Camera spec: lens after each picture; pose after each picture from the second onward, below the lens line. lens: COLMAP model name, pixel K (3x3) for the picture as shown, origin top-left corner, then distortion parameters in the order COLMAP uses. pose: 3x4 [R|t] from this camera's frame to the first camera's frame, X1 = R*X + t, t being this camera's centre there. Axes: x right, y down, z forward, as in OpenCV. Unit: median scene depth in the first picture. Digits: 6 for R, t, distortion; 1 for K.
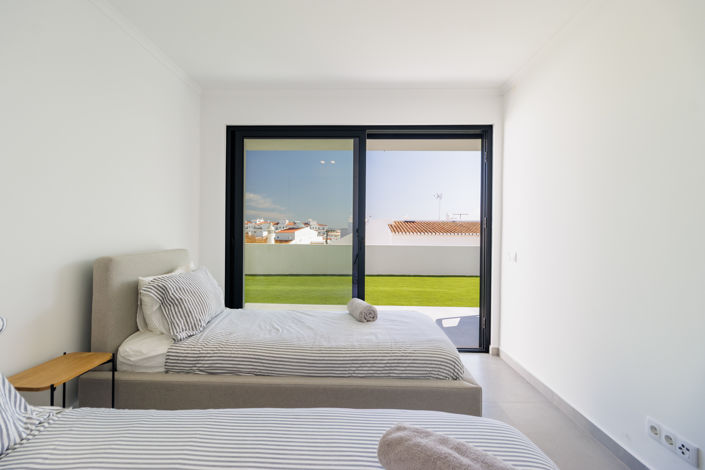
lens RADIAL K [[323.9, 0, 349.8], [0, 323.9, 208.6], [0, 0, 1]] dist [0.028757, 0.000142]
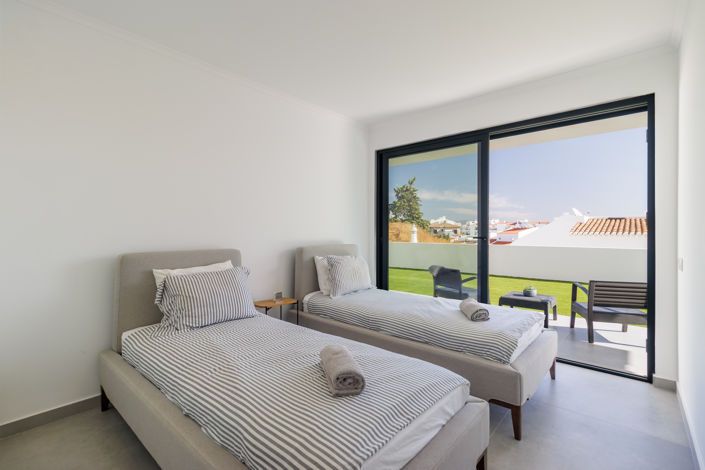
lens RADIAL K [[322.5, 0, 352.5], [0, 322.5, 235.0], [0, 0, 1]] dist [-0.001284, -0.000167]
pose [[0.771513, -0.001003, -0.636213, 0.371015], [0.050373, 0.996956, 0.059515, -0.001306], [0.634216, -0.077965, 0.769215, -0.074579]]
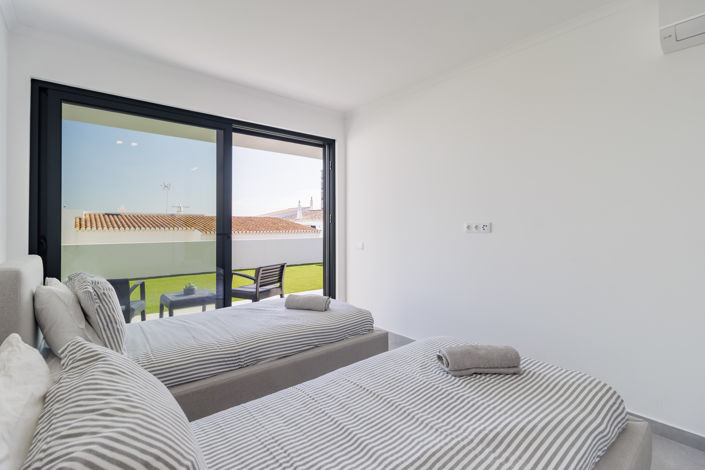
lens RADIAL K [[320.2, 0, 353.3], [0, 320.2, 217.7], [0, 0, 1]] dist [-0.000744, -0.000081]
pose [[0.760672, 0.006761, 0.649101, -0.299683], [-0.035895, 0.998854, 0.031661, -0.001729], [-0.648143, -0.047383, 0.760043, 0.015328]]
